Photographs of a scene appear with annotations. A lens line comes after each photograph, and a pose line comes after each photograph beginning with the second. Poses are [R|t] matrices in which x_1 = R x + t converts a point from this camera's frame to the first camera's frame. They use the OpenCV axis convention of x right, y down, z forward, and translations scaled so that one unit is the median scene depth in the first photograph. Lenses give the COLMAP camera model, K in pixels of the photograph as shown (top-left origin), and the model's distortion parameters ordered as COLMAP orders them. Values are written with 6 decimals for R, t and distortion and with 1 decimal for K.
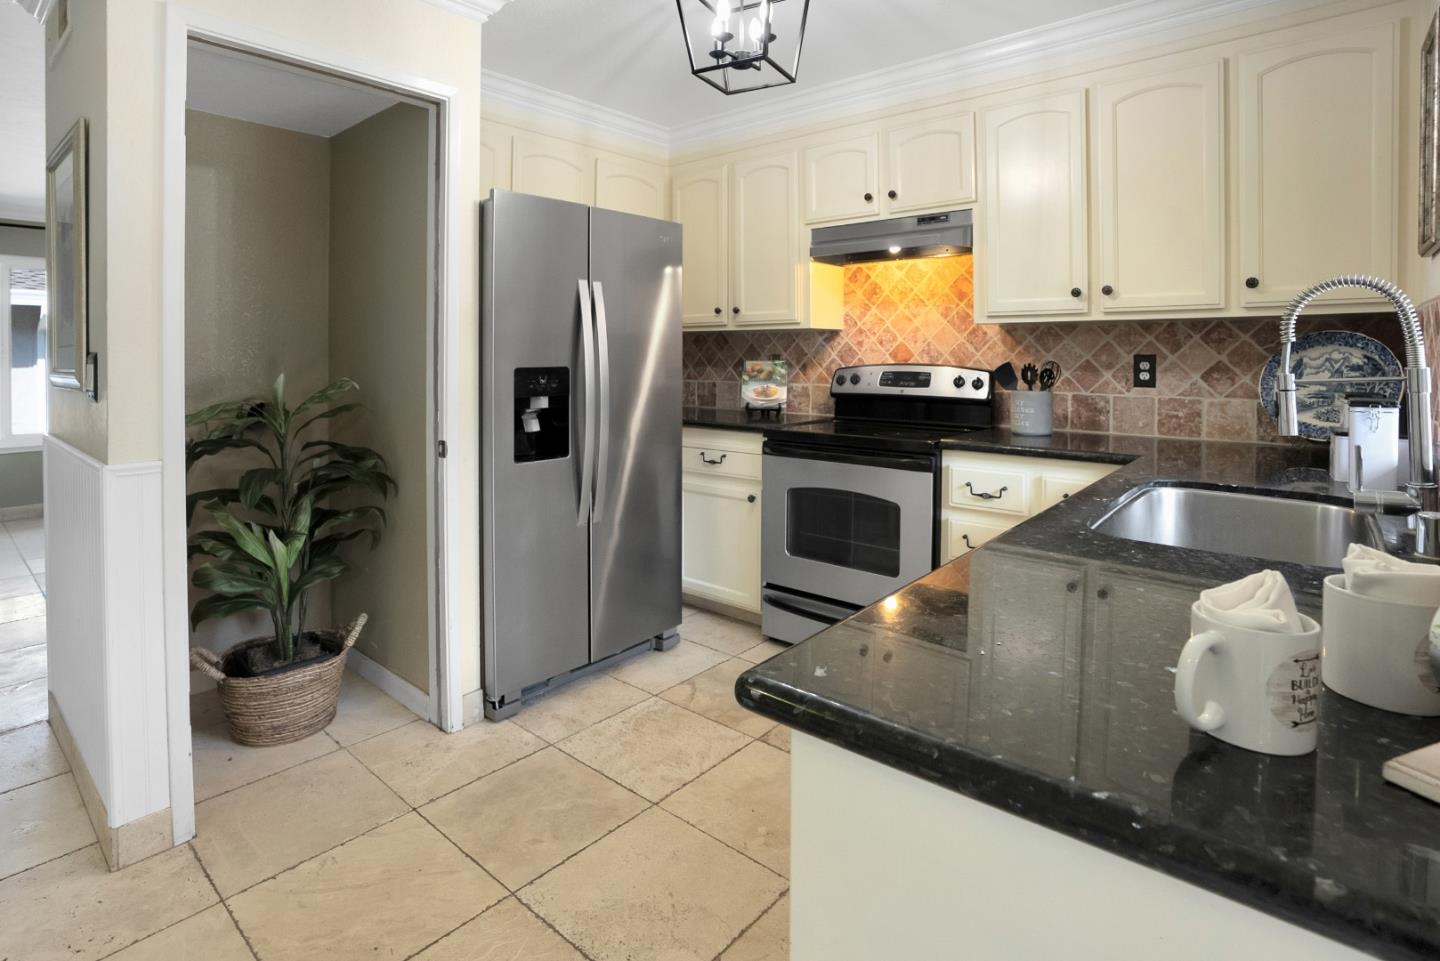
lens RADIAL K [[744.8, 0, 716.4], [0, 744.8, 373.5], [0, 0, 1]] dist [-0.063762, 0.024021]
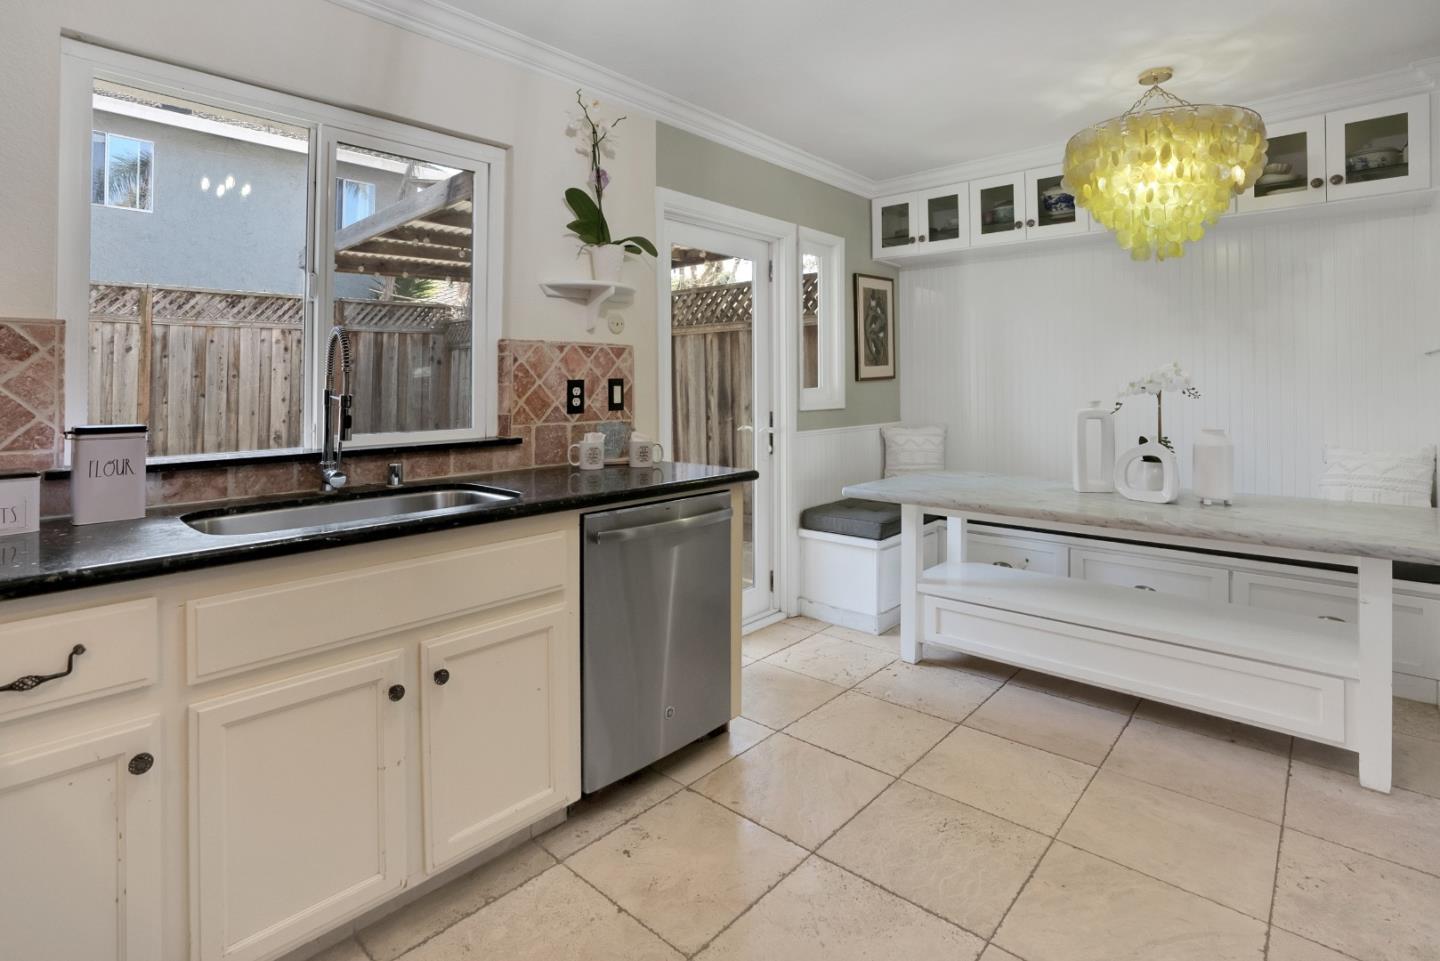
lens RADIAL K [[722.6, 0, 717.0], [0, 722.6, 375.6], [0, 0, 1]] dist [-0.057361, 0.025539]
pose [[-0.999661, 0.002241, 0.025956, 0.030478], [0.002952, 0.999620, 0.027406, -0.032459], [-0.025885, 0.027474, -0.999287, 1.135622]]
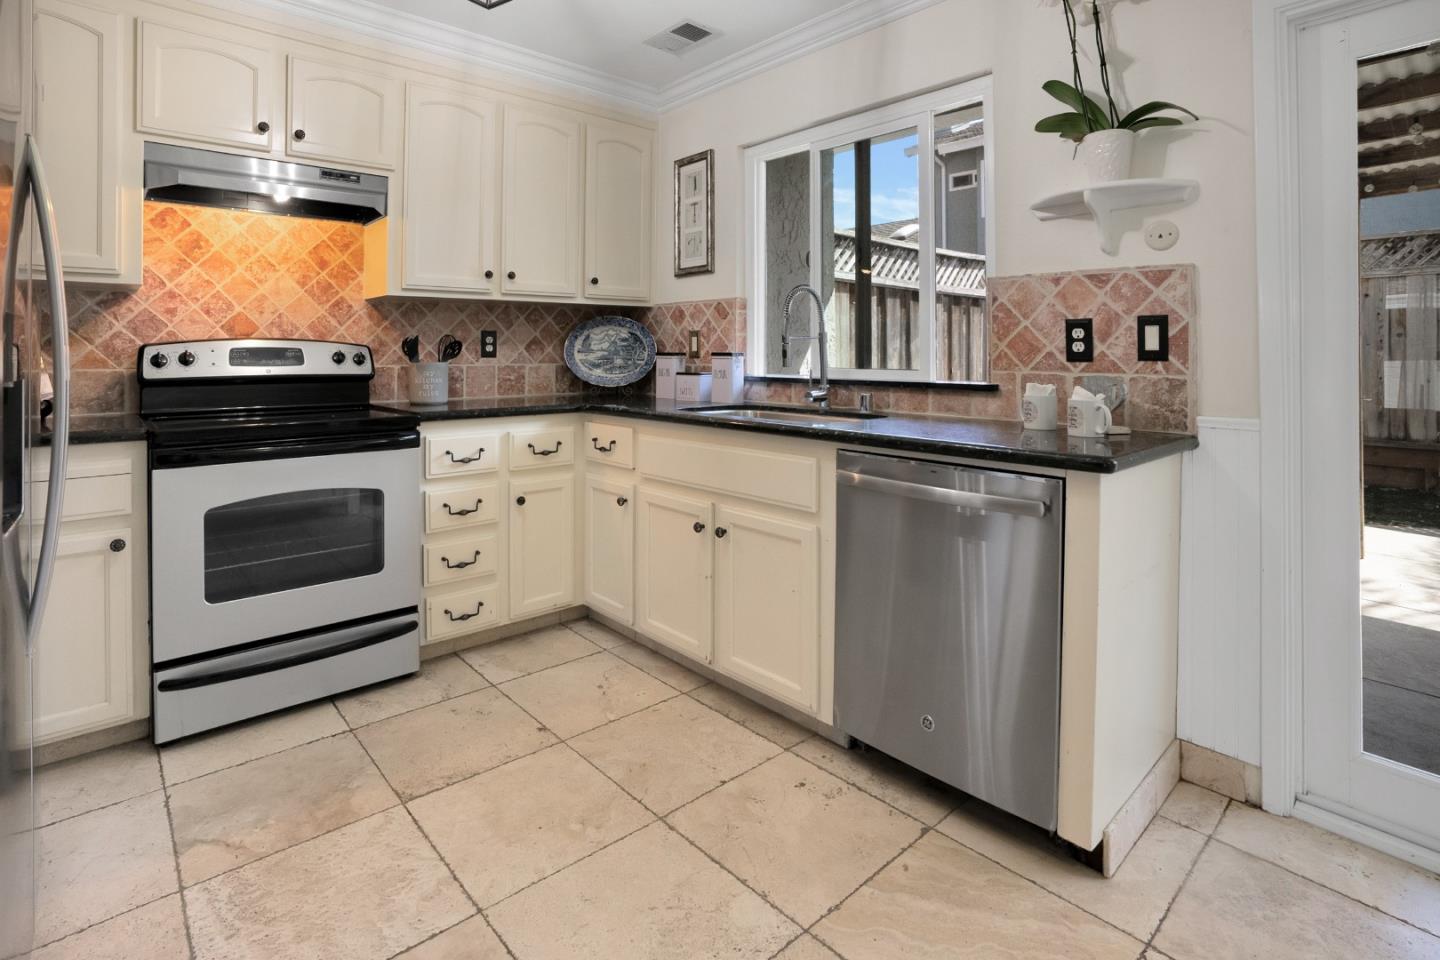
lens RADIAL K [[724.8, 0, 697.8], [0, 724.8, 353.9], [0, 0, 1]] dist [-0.021519, 0.000533]
pose [[0.142992, -0.004840, 0.989712, -0.550509], [0.030518, 0.999534, 0.000479, 0.022313], [-0.989253, 0.030136, 0.143073, 0.474976]]
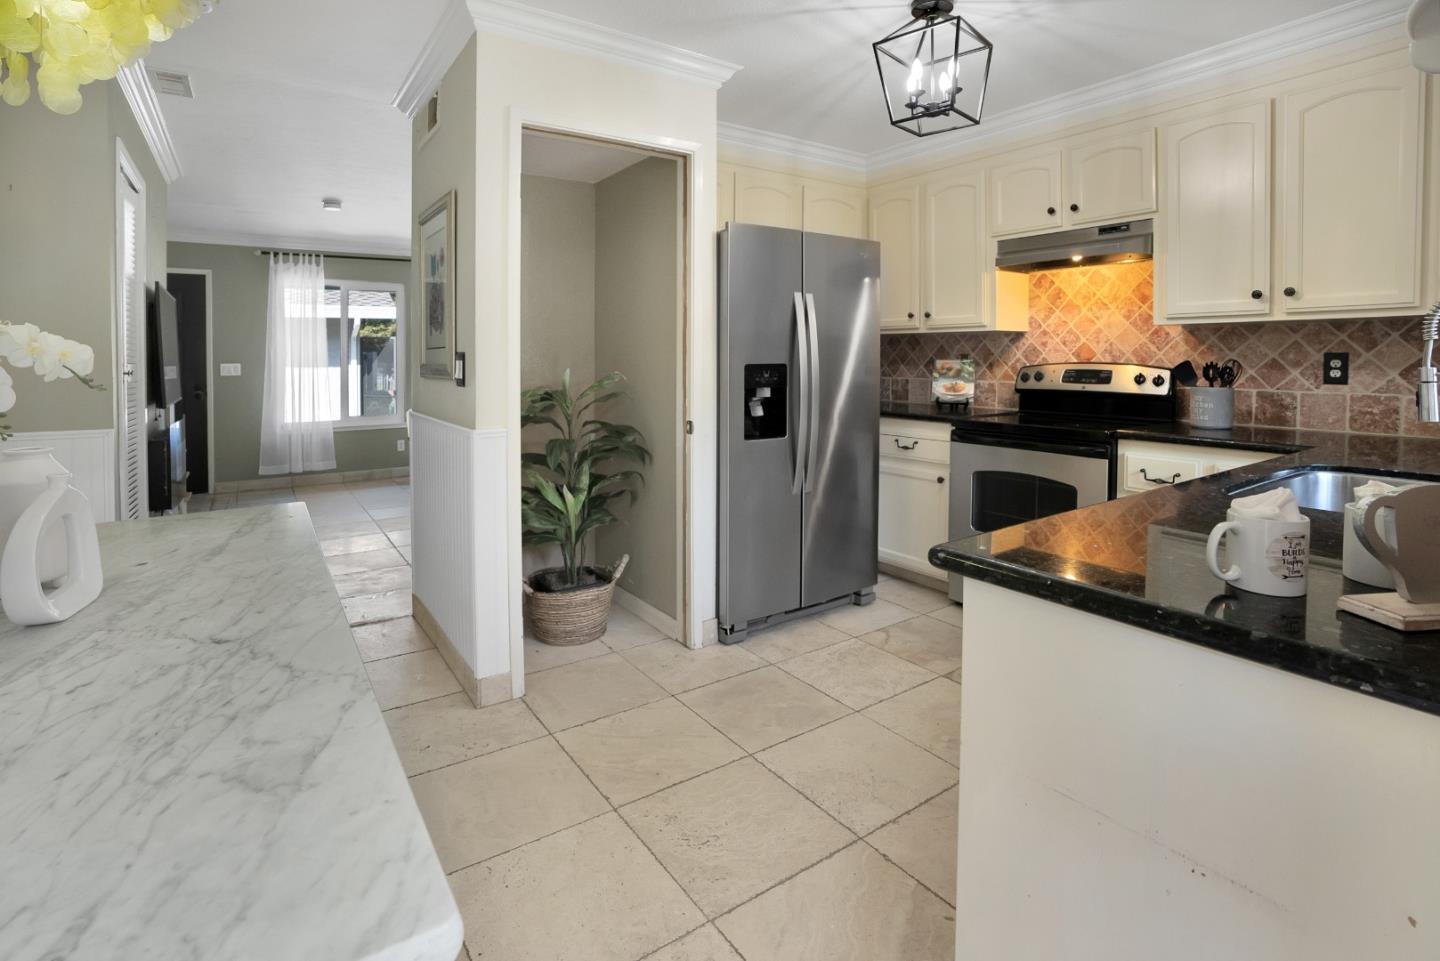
lens RADIAL K [[722.6, 0, 717.0], [0, 722.6, 375.6], [0, 0, 1]] dist [-0.057361, 0.025539]
pose [[0.967090, 0.005551, -0.254372, -0.005796], [-0.005165, 0.999984, 0.002183, 0.008312], [0.254381, -0.000797, 0.967104, -0.176079]]
